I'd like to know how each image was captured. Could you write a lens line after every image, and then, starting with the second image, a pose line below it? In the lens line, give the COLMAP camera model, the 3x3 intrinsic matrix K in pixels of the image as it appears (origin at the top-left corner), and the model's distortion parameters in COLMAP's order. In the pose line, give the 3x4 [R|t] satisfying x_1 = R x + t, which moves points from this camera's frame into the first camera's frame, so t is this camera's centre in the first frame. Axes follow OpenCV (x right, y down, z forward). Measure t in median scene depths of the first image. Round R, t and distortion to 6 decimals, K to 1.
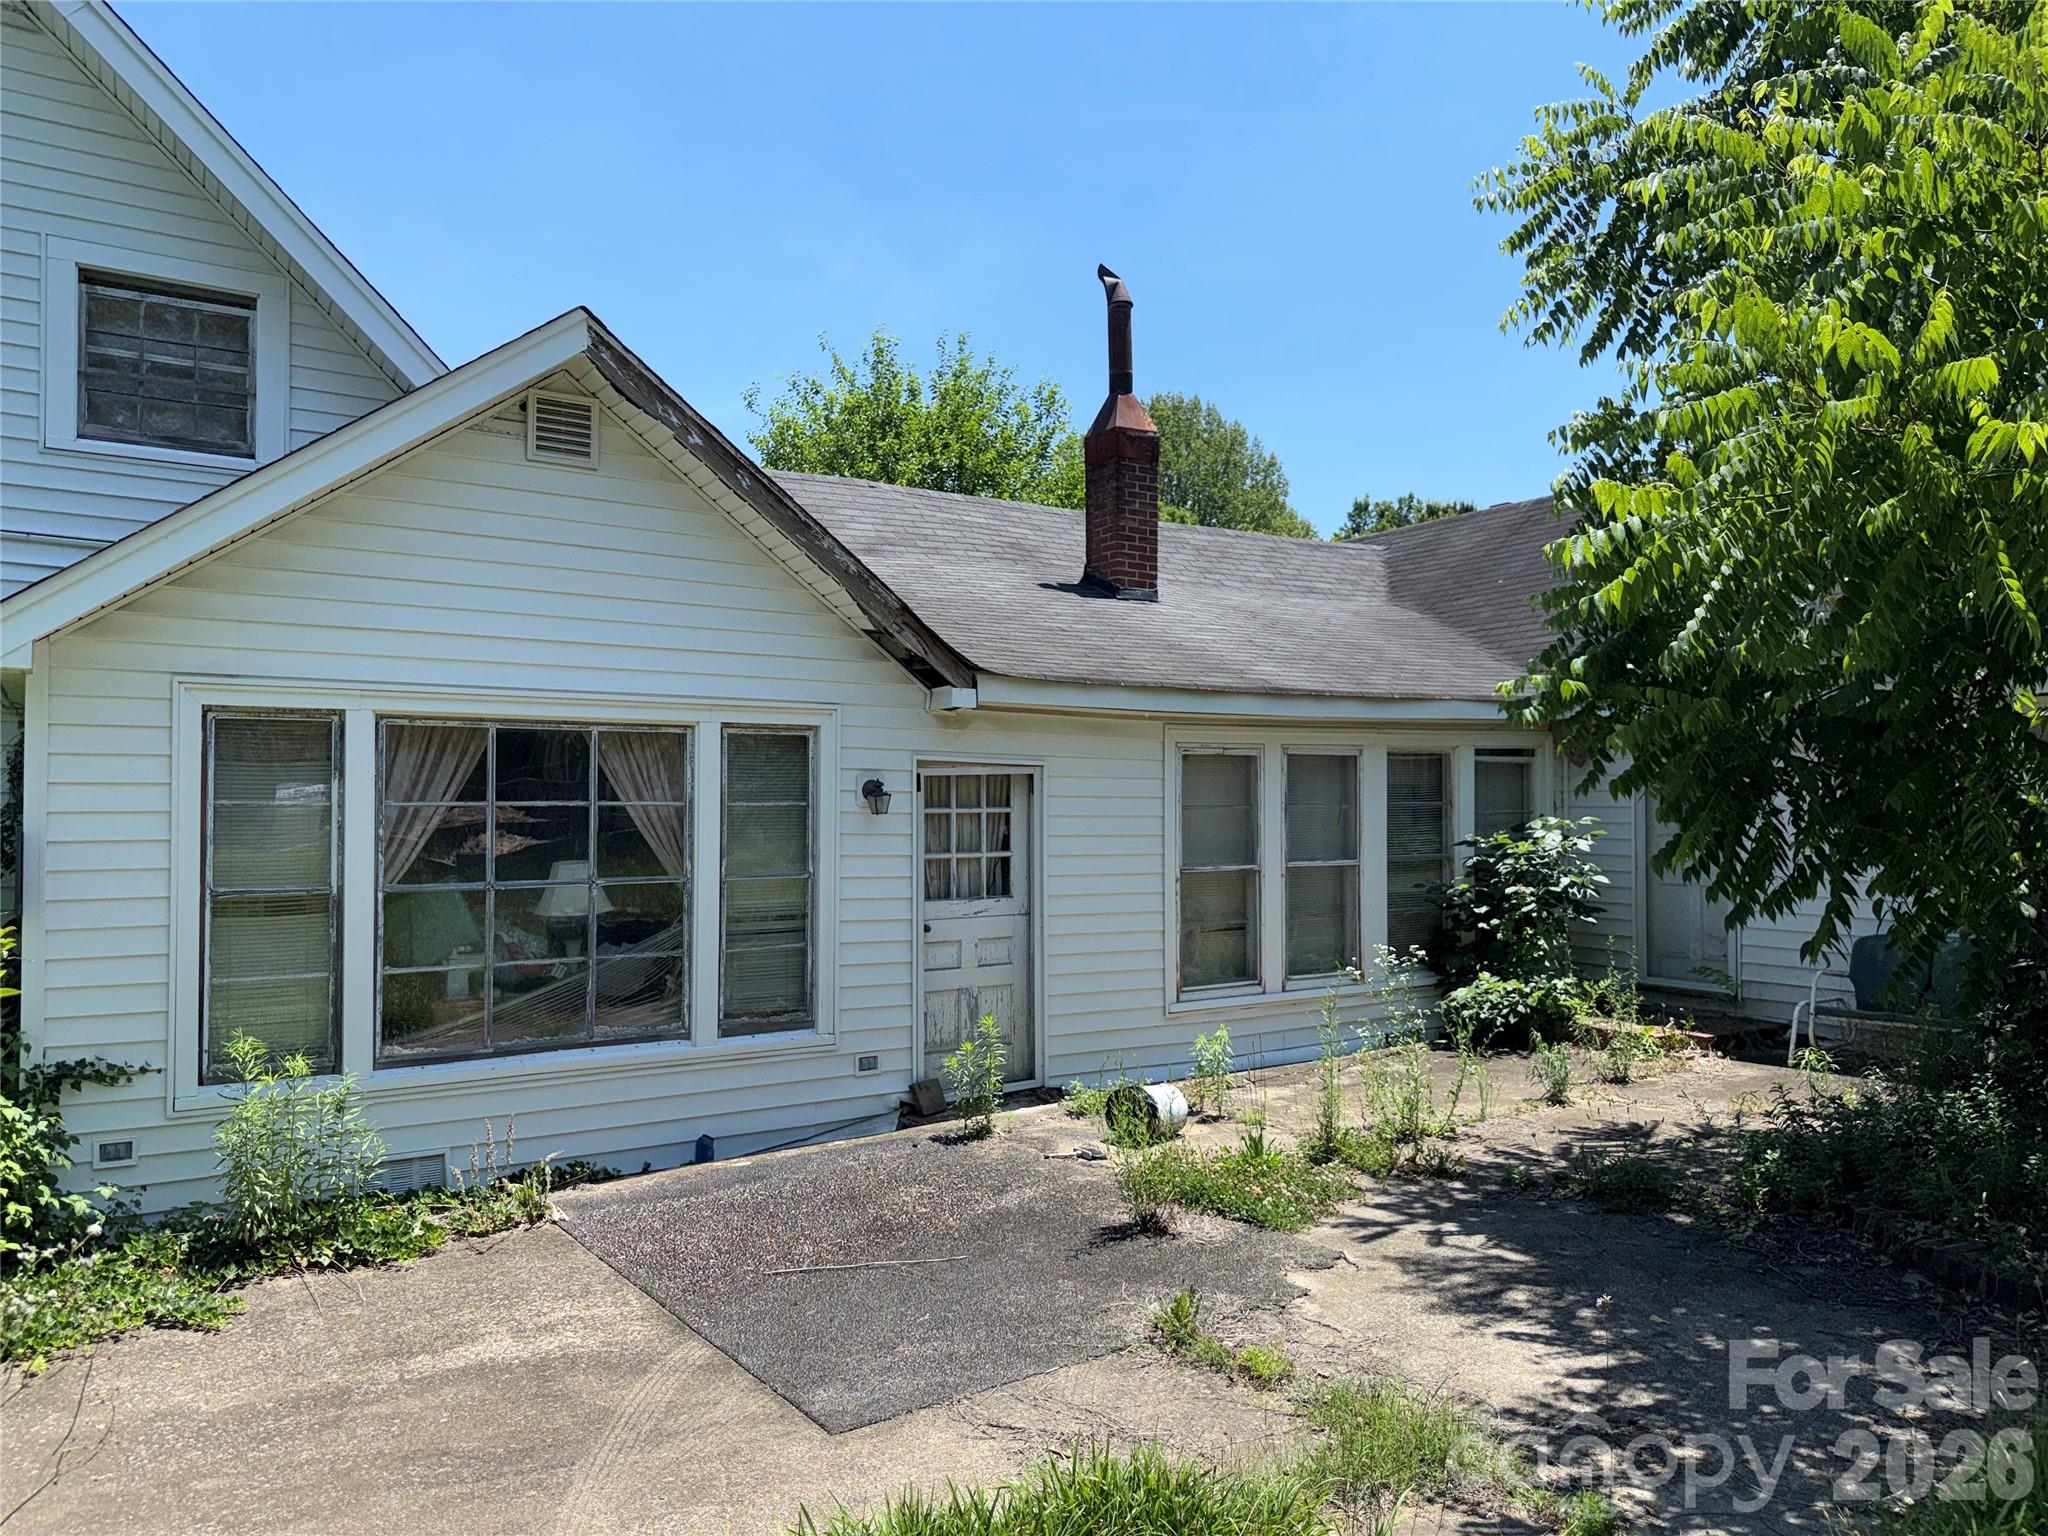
lens RADIAL K [[1412.7, 0, 1024.0], [0, 1412.7, 768.0], [0, 0, 1]] dist [0.002005, -0.024320]
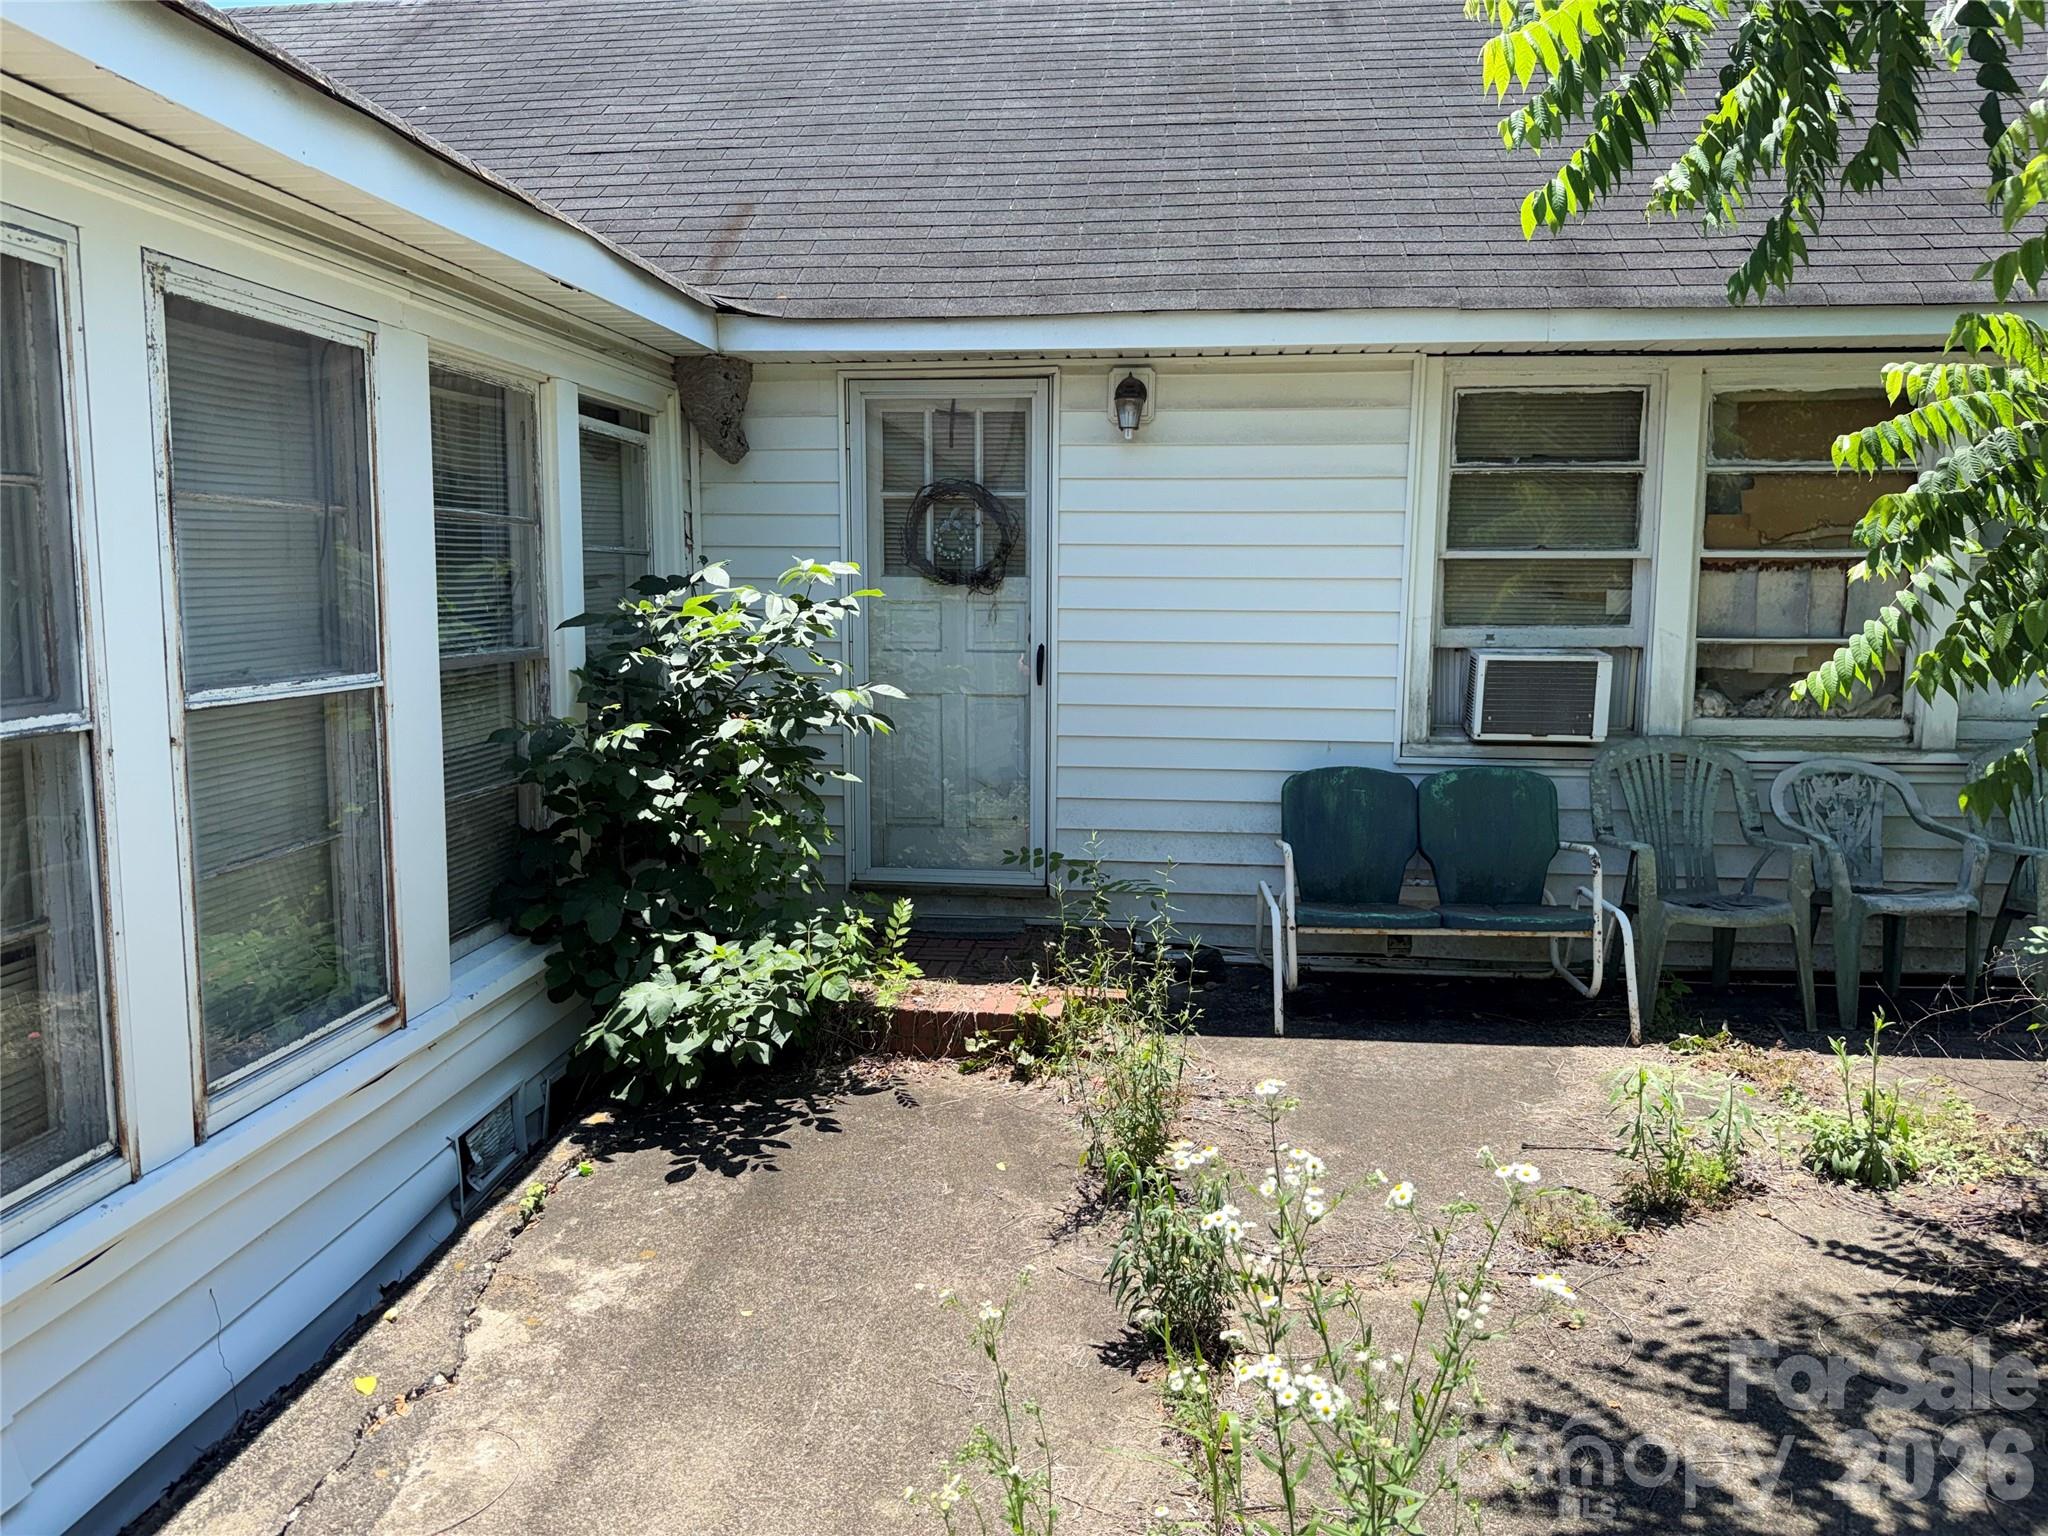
lens RADIAL K [[1495.1, 0, 1024.0], [0, 1495.1, 768.0], [0, 0, 1]] dist [0.001454, -0.004925]
pose [[0.649987, -0.092088, 0.754345, 0.098316], [-0.016952, 0.990627, 0.135540, 0.054101], [-0.759756, -0.100887, 0.642333, 0.959980]]
